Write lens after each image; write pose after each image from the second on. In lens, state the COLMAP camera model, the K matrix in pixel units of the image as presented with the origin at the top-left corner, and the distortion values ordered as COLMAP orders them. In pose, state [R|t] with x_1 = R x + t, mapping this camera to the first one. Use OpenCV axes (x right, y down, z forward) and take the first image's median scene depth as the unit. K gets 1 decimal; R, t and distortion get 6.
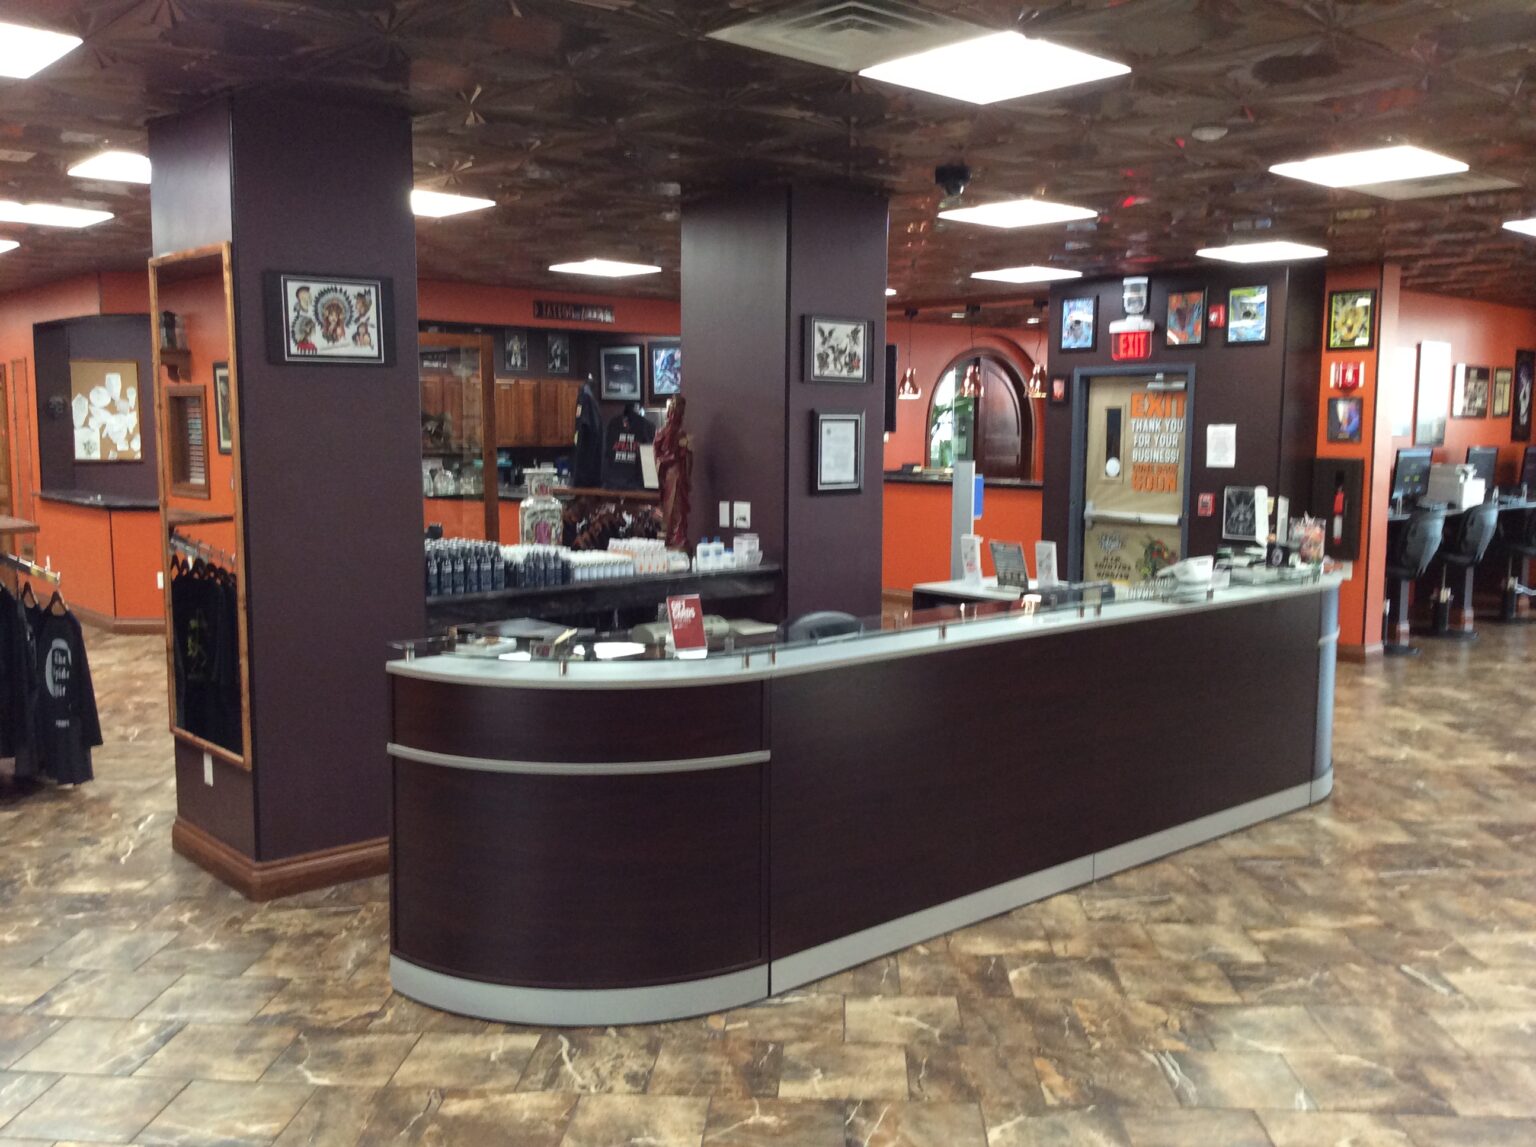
lens RADIAL K [[1403.4, 0, 775.7], [0, 1403.4, 576.4], [0, 0, 1]] dist [0.009671, 0.000000]
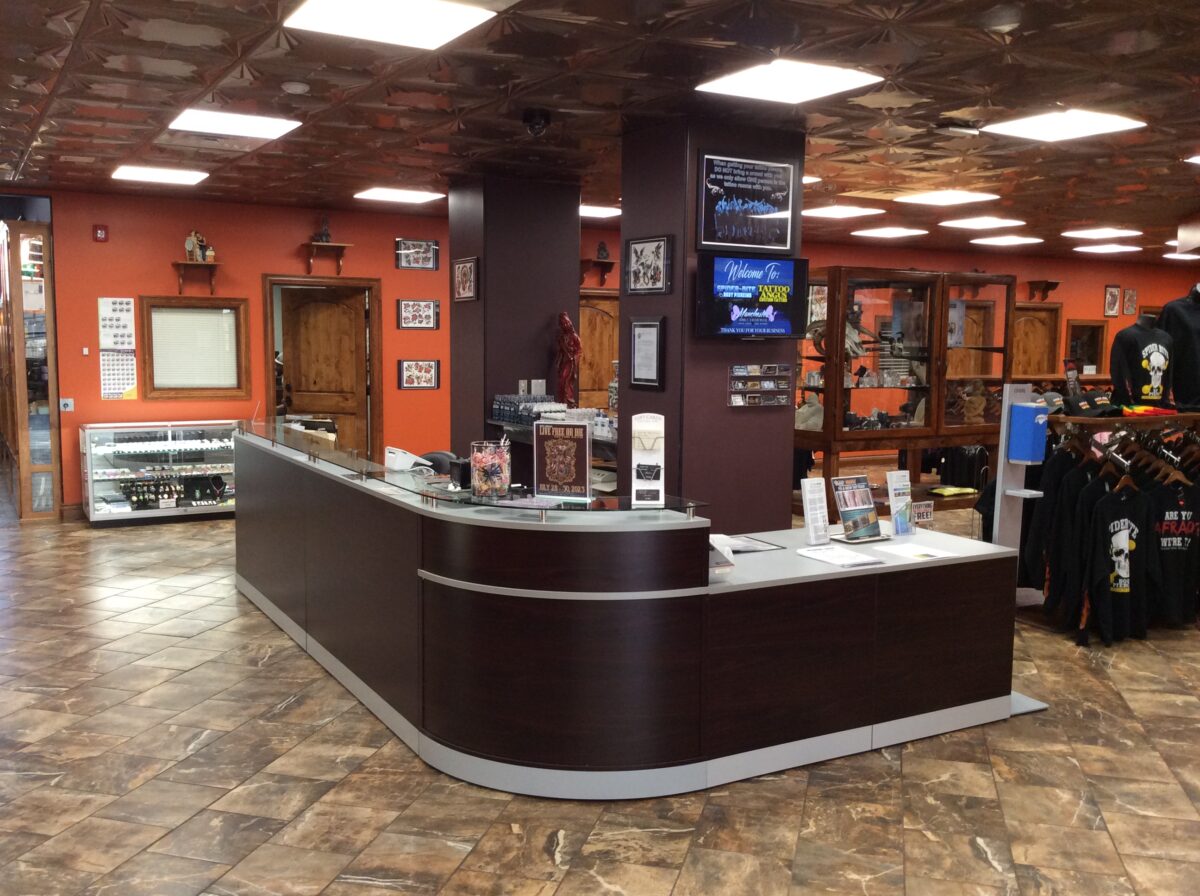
lens RADIAL K [[1096.4, 0, 605.1], [0, 1096.4, 449.7], [0, 0, 1]] dist [0.009671, 0.000000]
pose [[-0.198454, 0.102188, -0.974769, 1.001577], [-0.110440, 0.985884, 0.125838, -0.126665], [0.973868, 0.132627, -0.184367, 1.206291]]
